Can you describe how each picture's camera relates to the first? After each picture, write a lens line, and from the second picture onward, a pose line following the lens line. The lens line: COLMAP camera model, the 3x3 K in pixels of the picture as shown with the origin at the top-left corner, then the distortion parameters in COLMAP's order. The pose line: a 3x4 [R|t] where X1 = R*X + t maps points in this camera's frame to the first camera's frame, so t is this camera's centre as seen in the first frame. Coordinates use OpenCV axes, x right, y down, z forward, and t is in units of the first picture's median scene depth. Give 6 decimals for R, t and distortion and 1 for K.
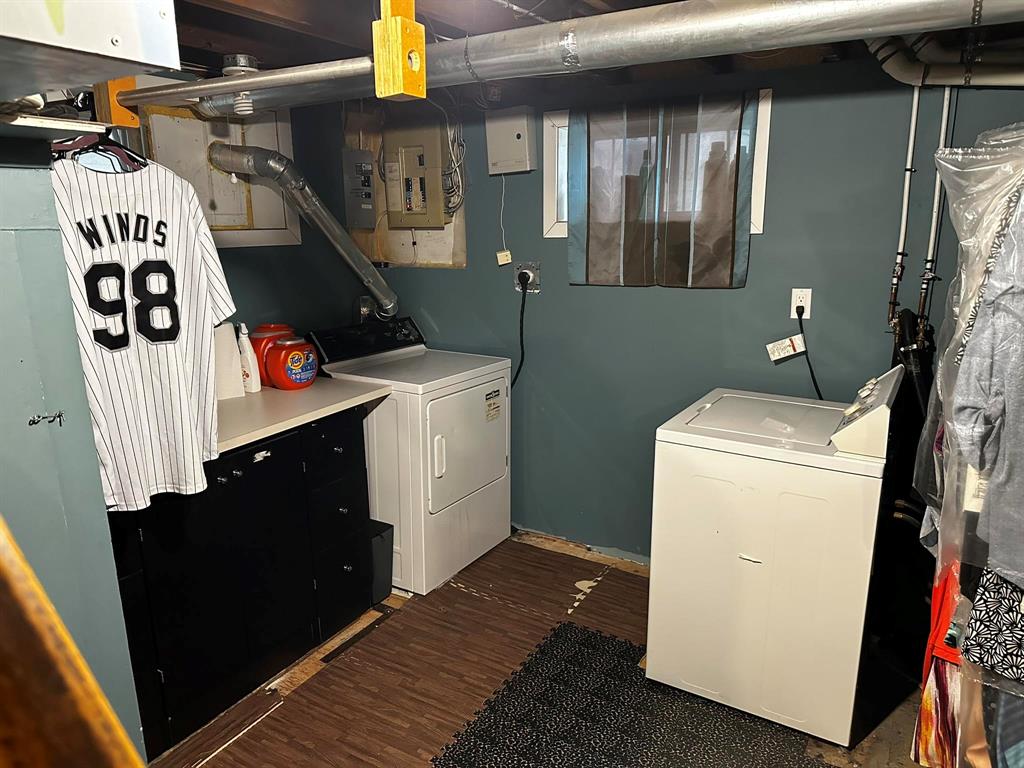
lens RADIAL K [[718.3, 0, 518.6], [0, 718.3, 383.3], [0, 0, 1]] dist [0.061413, -0.076532]
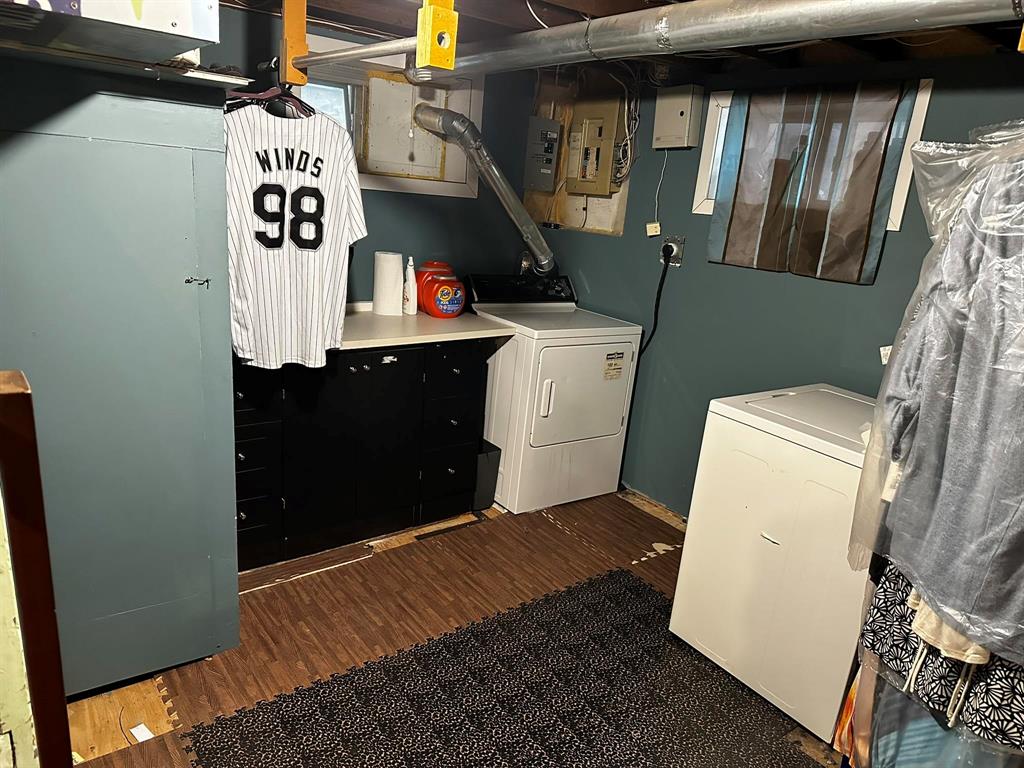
lens RADIAL K [[718.3, 0, 511.4], [0, 718.3, 389.5], [0, 0, 1]] dist [0.061413, -0.076532]
pose [[0.918527, 0.192664, -0.345236, 0.271402], [-0.180458, 0.981265, 0.067486, 0.028671], [0.351770, 0.000313, 0.936086, -0.084118]]
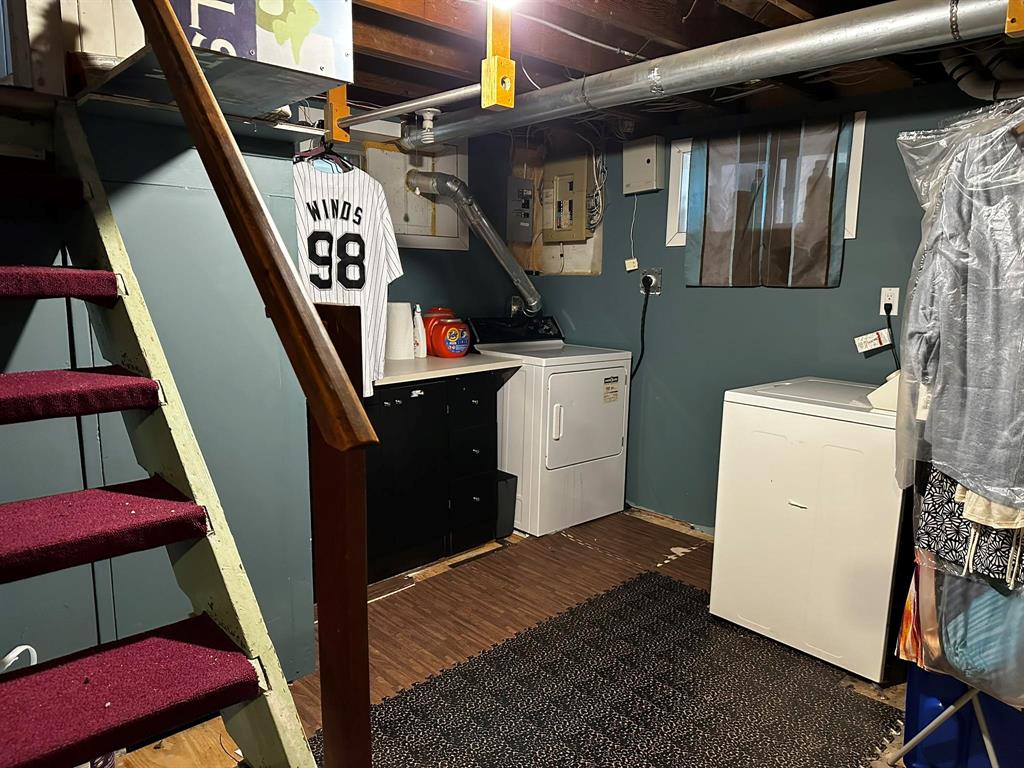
lens RADIAL K [[718.3, 0, 511.3], [0, 718.3, 388.6], [0, 0, 1]] dist [0.061413, -0.076532]
pose [[0.959994, 0.065377, -0.272284, 0.169053], [-0.083786, 0.994879, -0.056528, 0.147762], [0.267194, 0.077080, 0.960555, -0.220915]]
